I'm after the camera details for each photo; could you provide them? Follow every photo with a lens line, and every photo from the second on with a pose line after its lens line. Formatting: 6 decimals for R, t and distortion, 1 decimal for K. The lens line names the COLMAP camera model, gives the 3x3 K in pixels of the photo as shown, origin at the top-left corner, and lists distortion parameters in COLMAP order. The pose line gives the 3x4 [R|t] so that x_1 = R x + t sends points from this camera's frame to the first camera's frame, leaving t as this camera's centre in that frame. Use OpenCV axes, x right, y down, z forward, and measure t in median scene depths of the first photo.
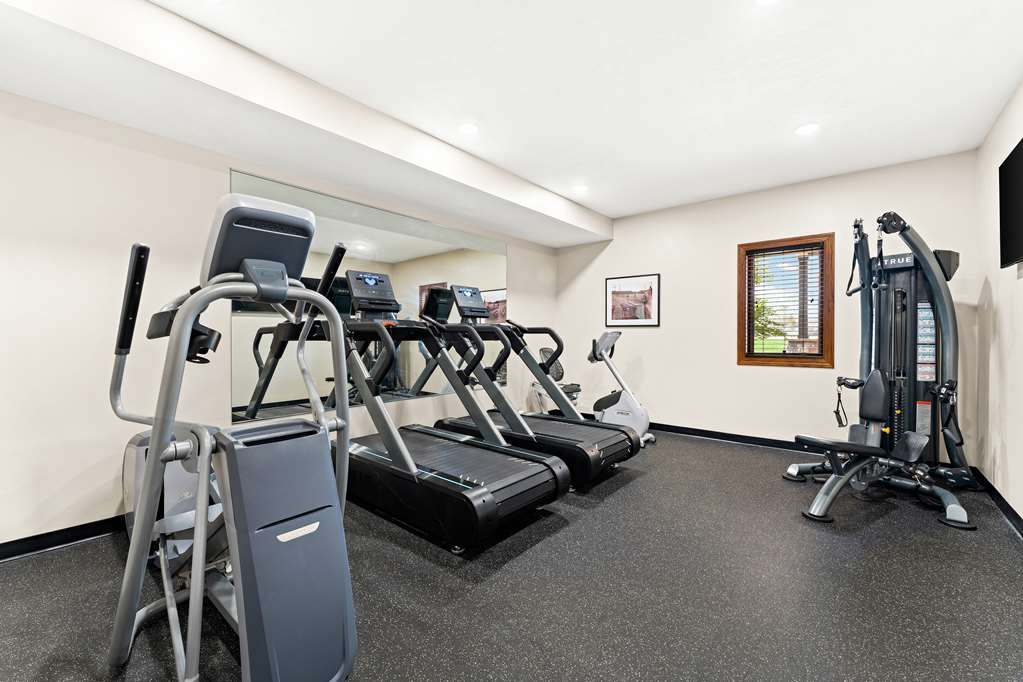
lens RADIAL K [[422.0, 0, 510.3], [0, 422.0, 336.7], [0, 0, 1]] dist [0.028844, 0.000037]
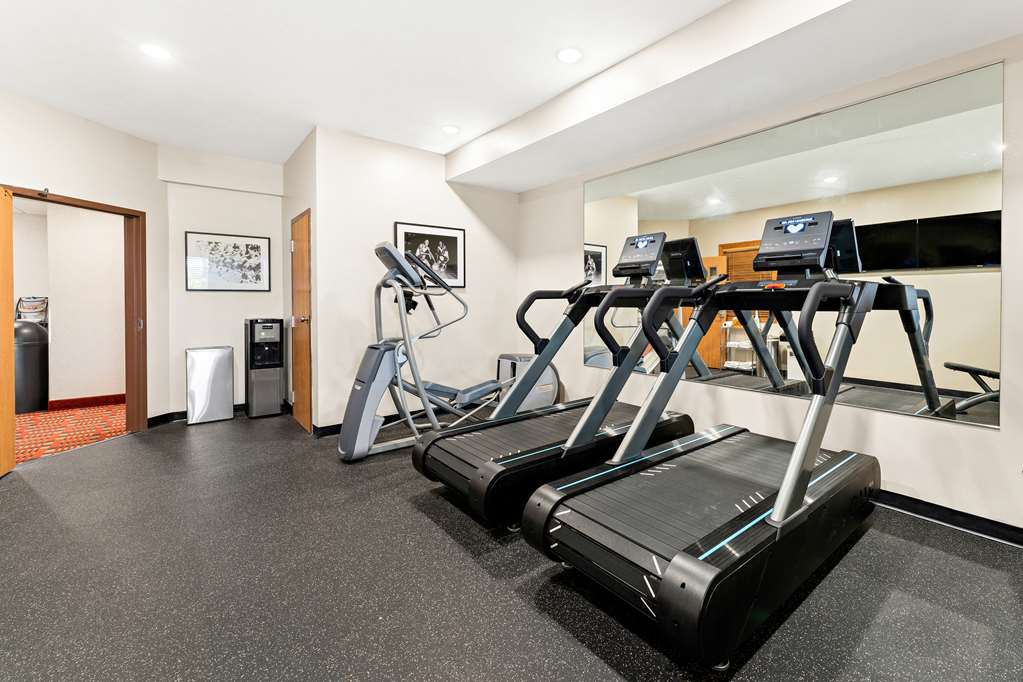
lens RADIAL K [[427.2, 0, 510.0], [0, 427.2, 309.9], [0, 0, 1]] dist [-0.033372, -0.000037]
pose [[-0.195230, 0.011410, -0.980691, 0.932071], [-0.004100, 0.999914, 0.012449, 0.004460], [0.980749, 0.006452, -0.195166, 1.324940]]
